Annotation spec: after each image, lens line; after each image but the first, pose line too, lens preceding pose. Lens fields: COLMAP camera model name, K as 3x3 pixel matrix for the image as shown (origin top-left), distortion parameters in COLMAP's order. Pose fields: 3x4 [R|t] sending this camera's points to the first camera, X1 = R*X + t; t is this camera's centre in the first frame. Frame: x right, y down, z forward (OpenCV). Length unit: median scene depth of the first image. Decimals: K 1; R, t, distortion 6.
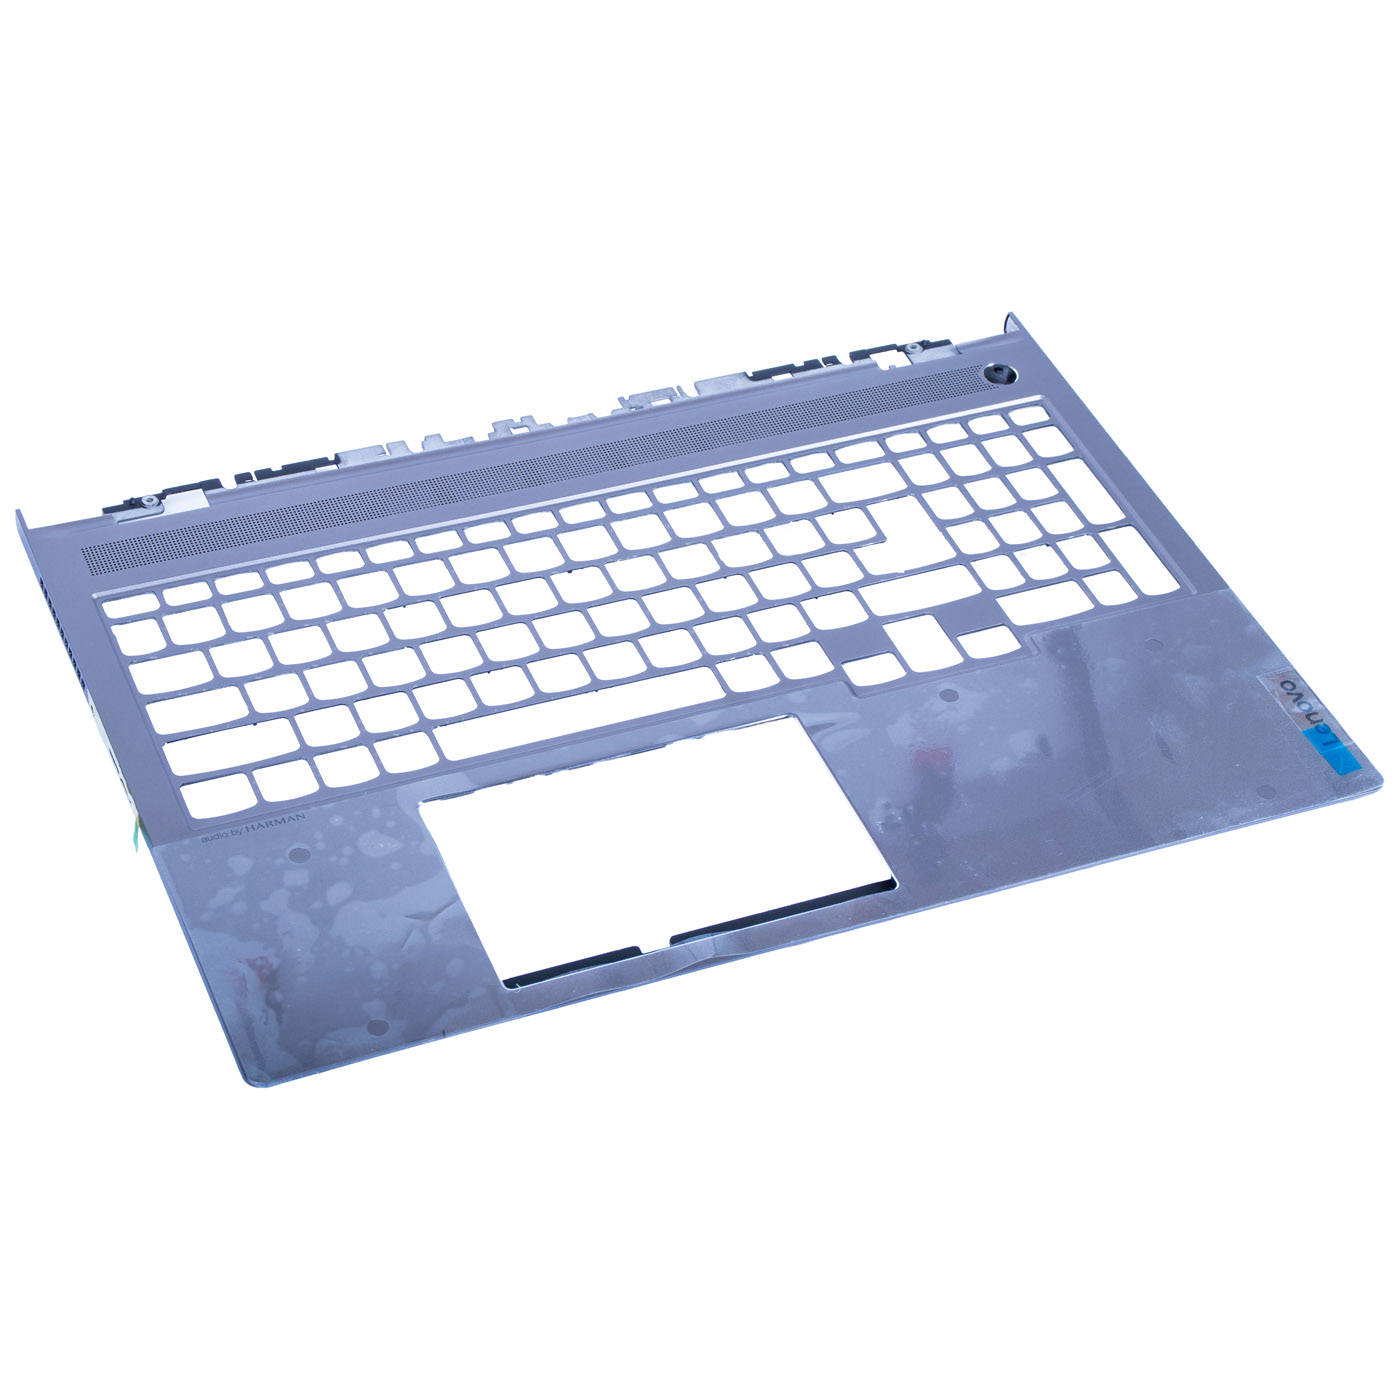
lens RADIAL K [[3044.2, 0, 700.0], [0, 3044.2, 700.0], [0, 0, 1]] dist [0.132523, 0.192615]
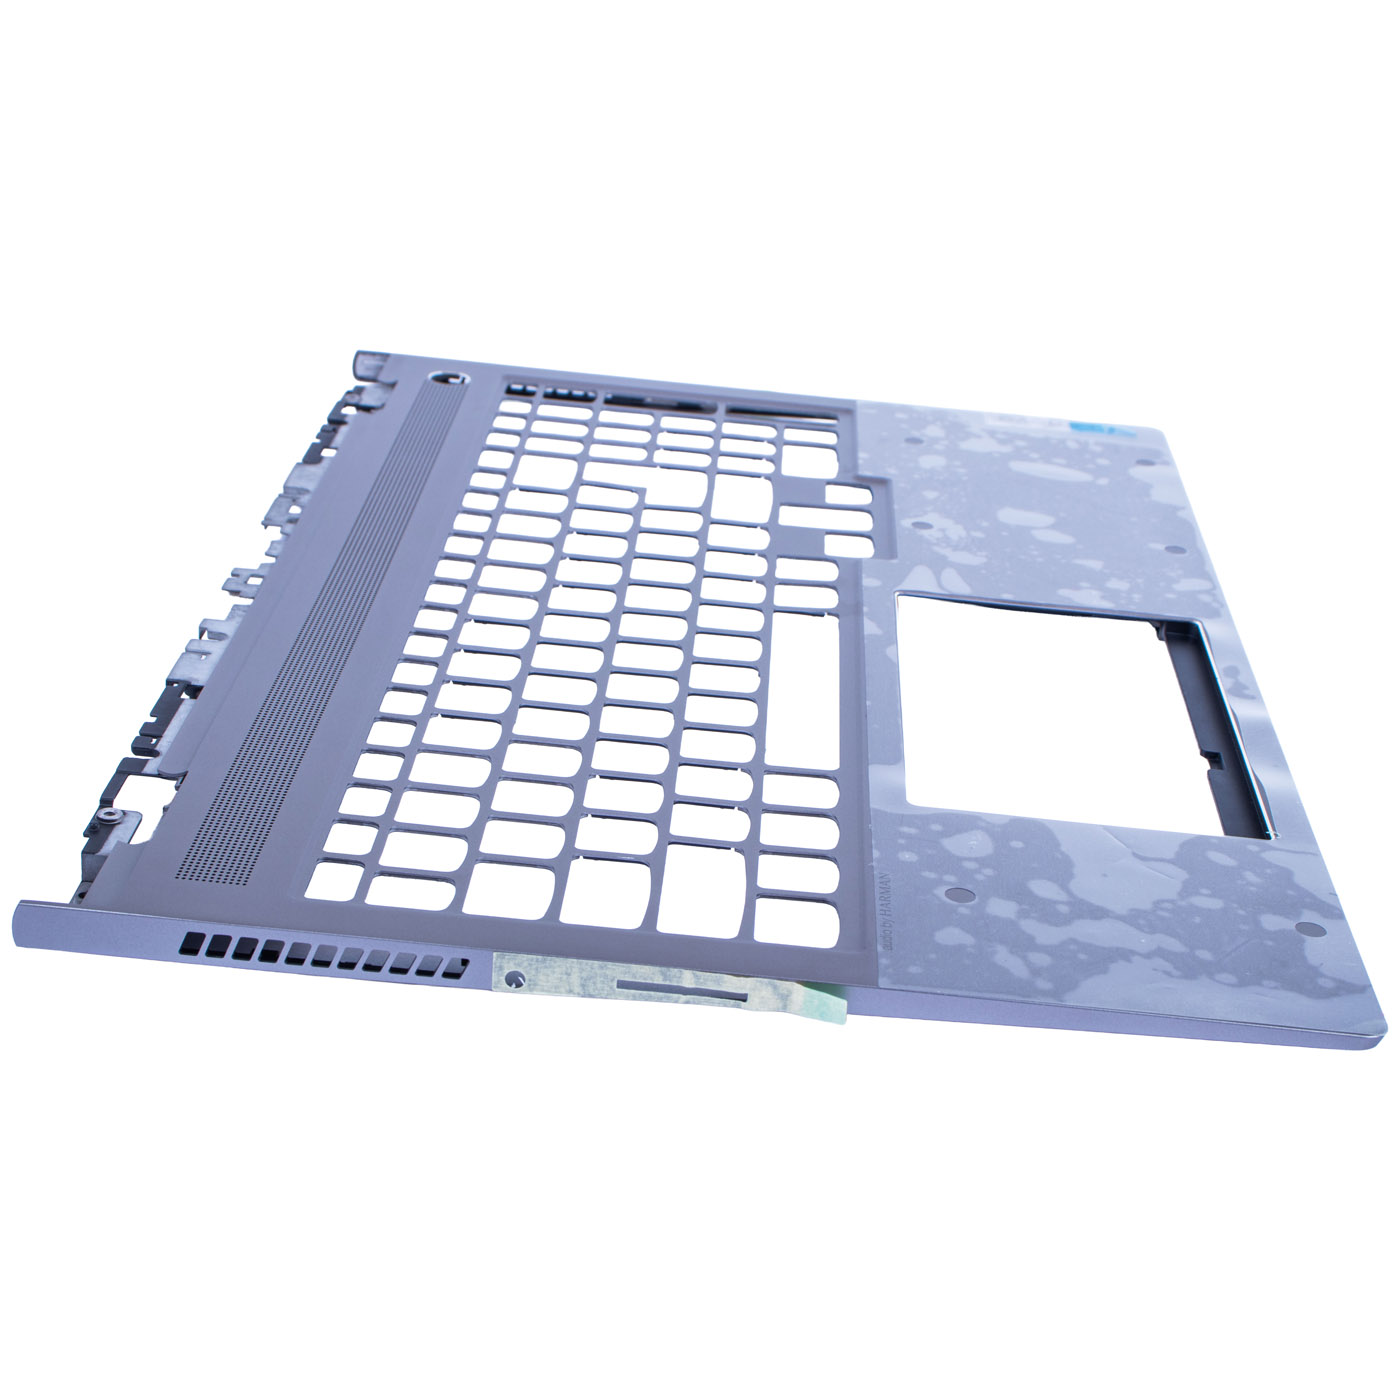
lens RADIAL K [[2510.1, 0, 700.0], [0, 2510.1, 700.0], [0, 0, 1]] dist [0.026415, 0.184239]
pose [[0.437002, -0.404805, 0.803220, -0.526334], [0.580288, 0.809187, 0.092099, -0.062226], [-0.687237, 0.425851, 0.588520, 0.619198]]
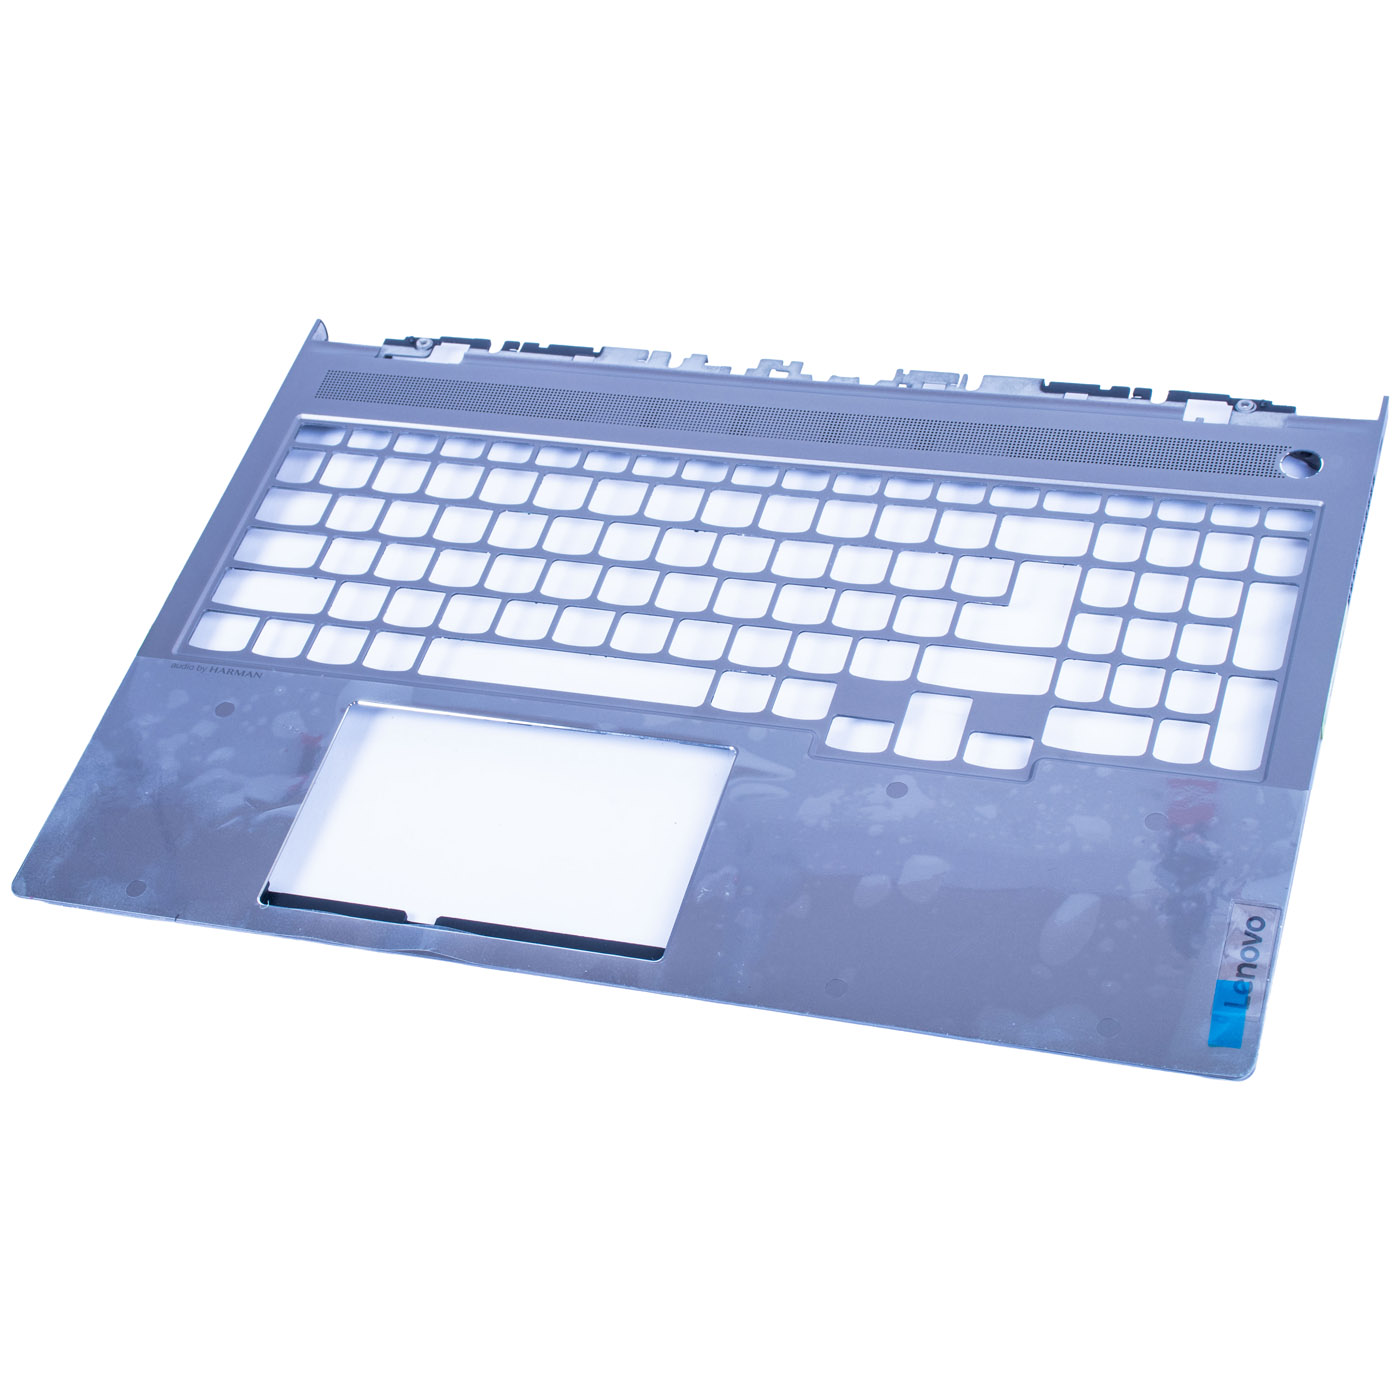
lens RADIAL K [[2894.9, 0, 700.0], [0, 2894.9, 700.0], [0, 0, 1]] dist [0.103274, -0.055933]
pose [[0.747387, 0.339277, -0.571230, 0.502317], [-0.272437, 0.940676, 0.202254, -0.178224], [0.605963, 0.004463, 0.795481, 0.271815]]
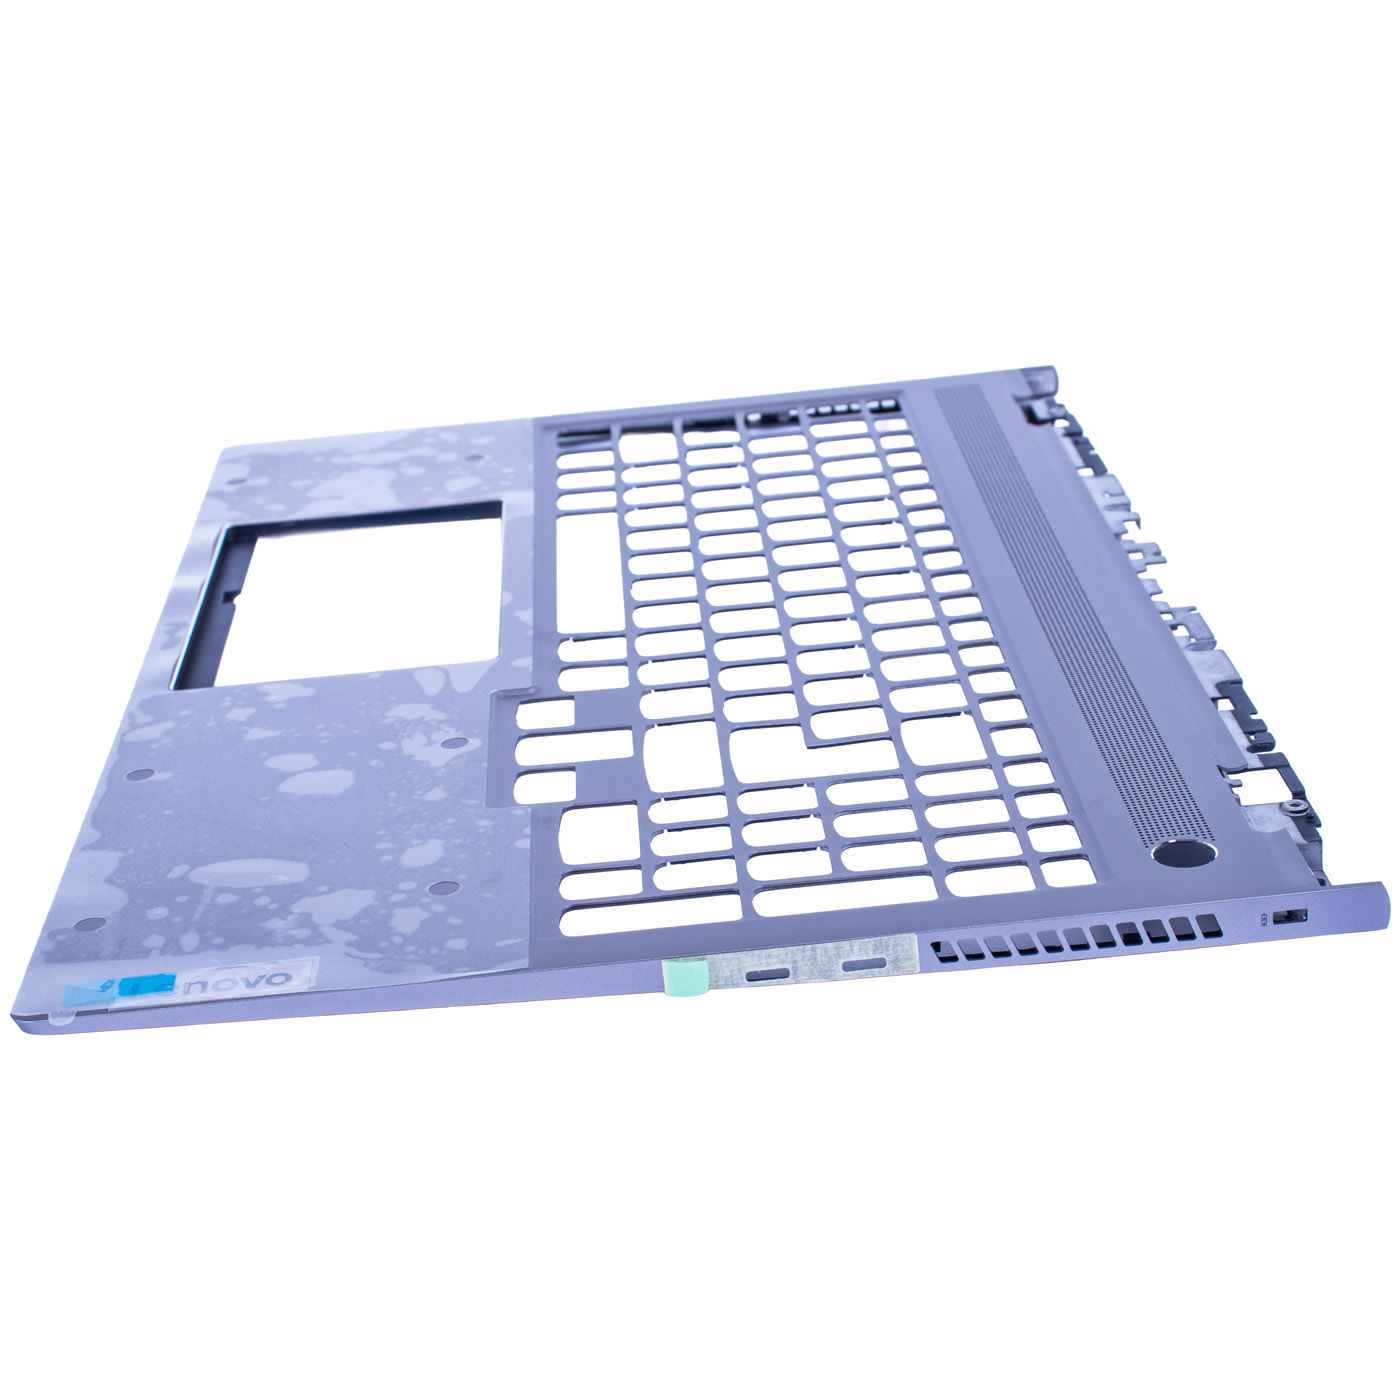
lens RADIAL K [[2837.6, 0, 662.7], [0, 2837.6, 698.7], [0, 0, 1]] dist [0.079900, 0.268123]
pose [[-0.358199, 0.313541, -0.879423, 0.617772], [-0.595870, 0.648372, 0.473869, -0.336511], [0.718771, 0.693762, -0.045416, 1.021207]]
